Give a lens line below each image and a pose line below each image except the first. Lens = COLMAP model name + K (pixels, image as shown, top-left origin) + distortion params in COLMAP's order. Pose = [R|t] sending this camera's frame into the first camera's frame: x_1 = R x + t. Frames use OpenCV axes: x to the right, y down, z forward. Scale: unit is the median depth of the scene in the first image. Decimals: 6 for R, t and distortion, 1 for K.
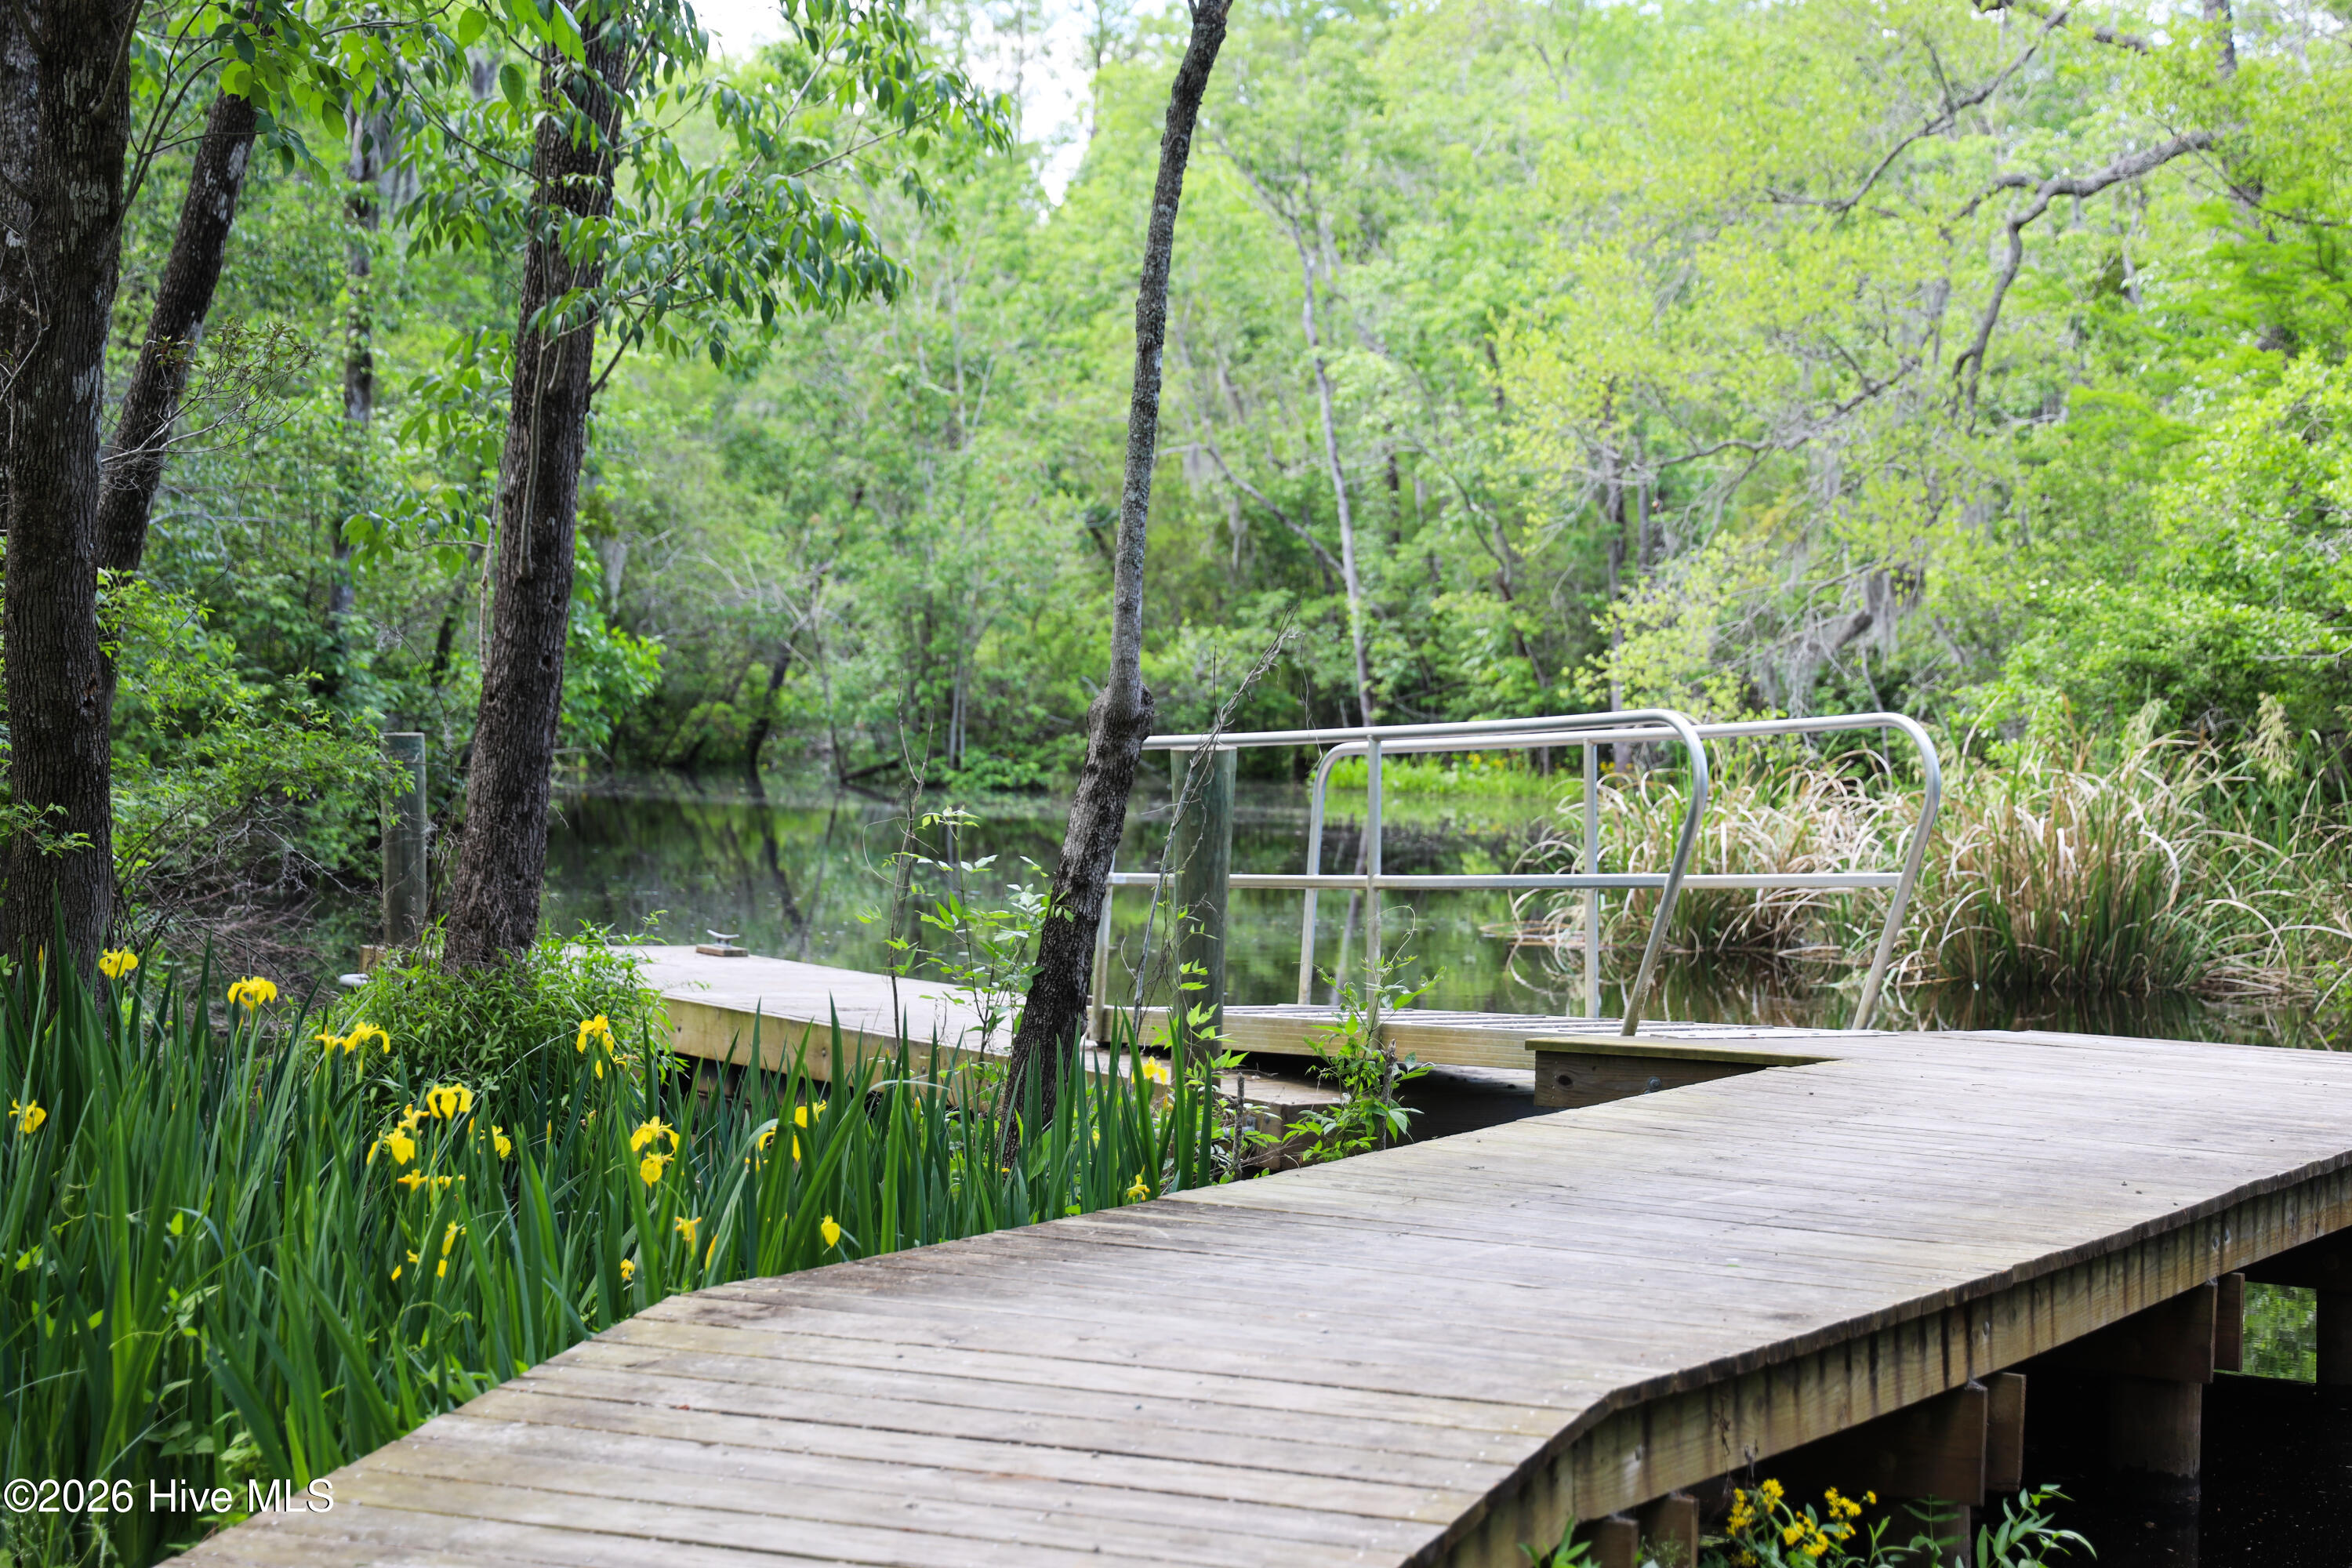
lens RADIAL K [[4494.3, 0, 1176.0], [0, 4494.3, 784.0], [0, 0, 1]] dist [0.044153, 3.203386]
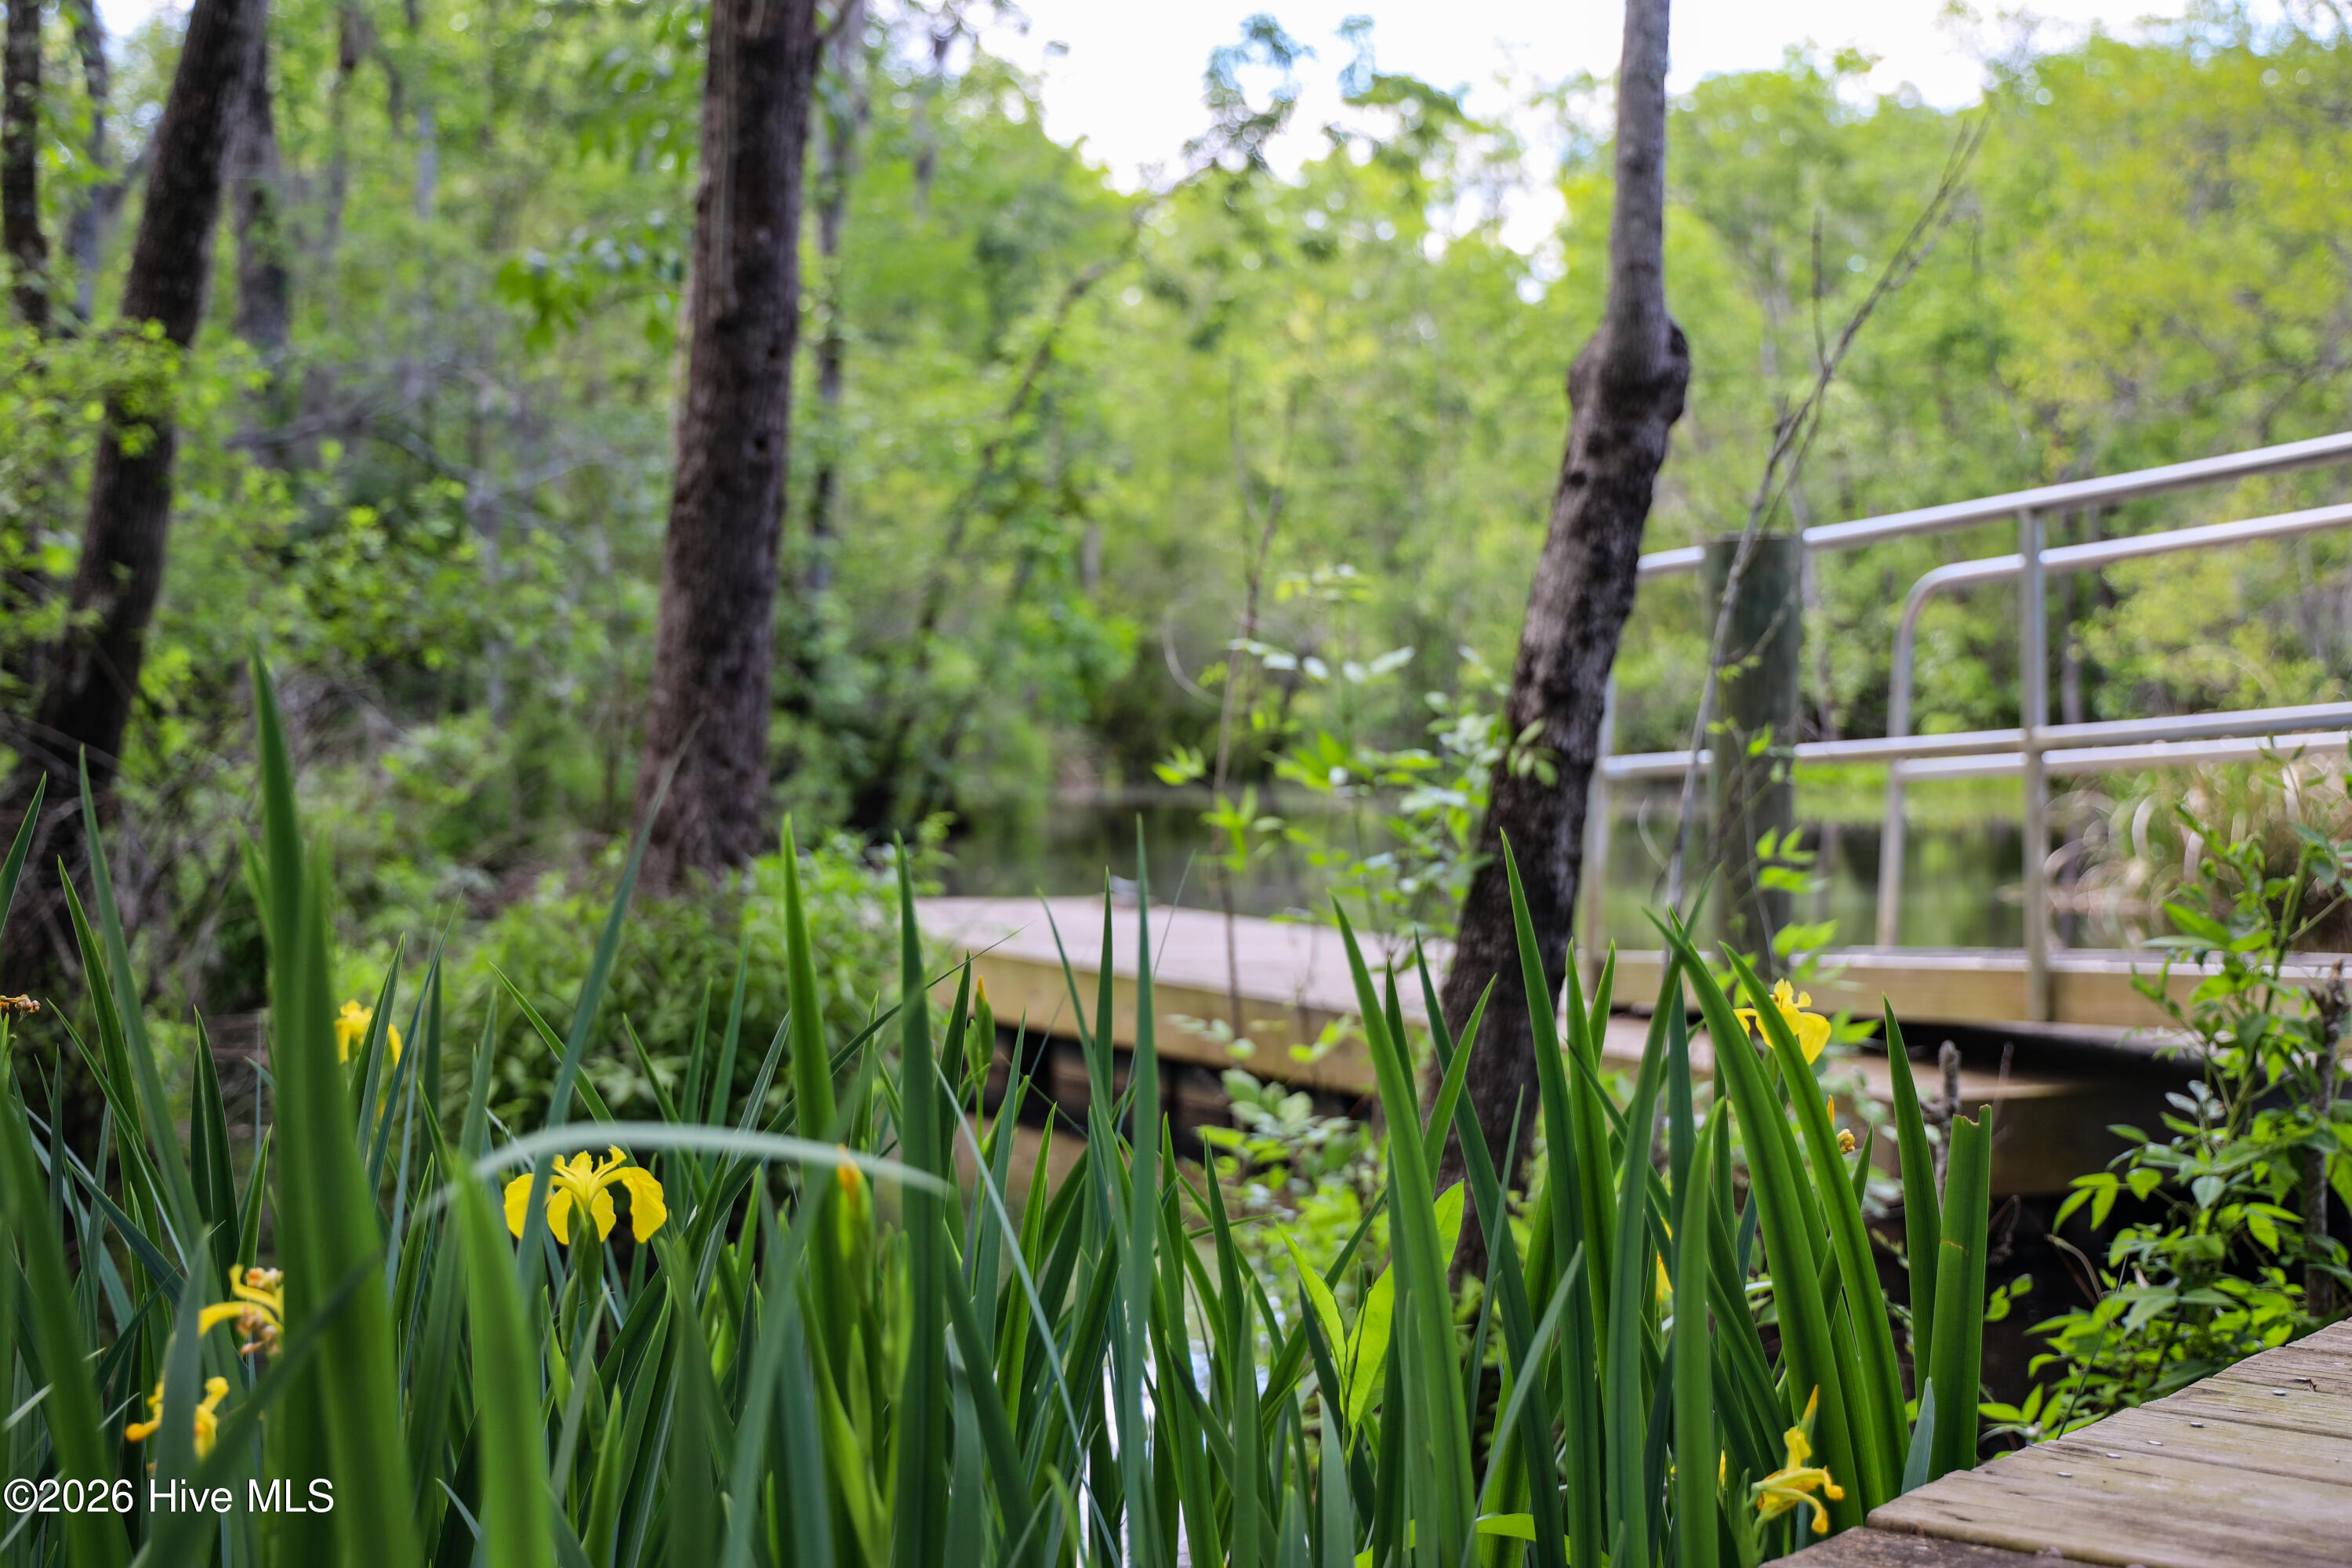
lens RADIAL K [[3584.6, 0, 1176.0], [0, 3584.6, 784.0], [0, 0, 1]] dist [0.320648, 0.003531]
pose [[0.991535, -0.019745, -0.128327, -0.002537], [0.018475, 0.999768, -0.011077, 0.008069], [0.128516, 0.008612, 0.991670, 0.123887]]
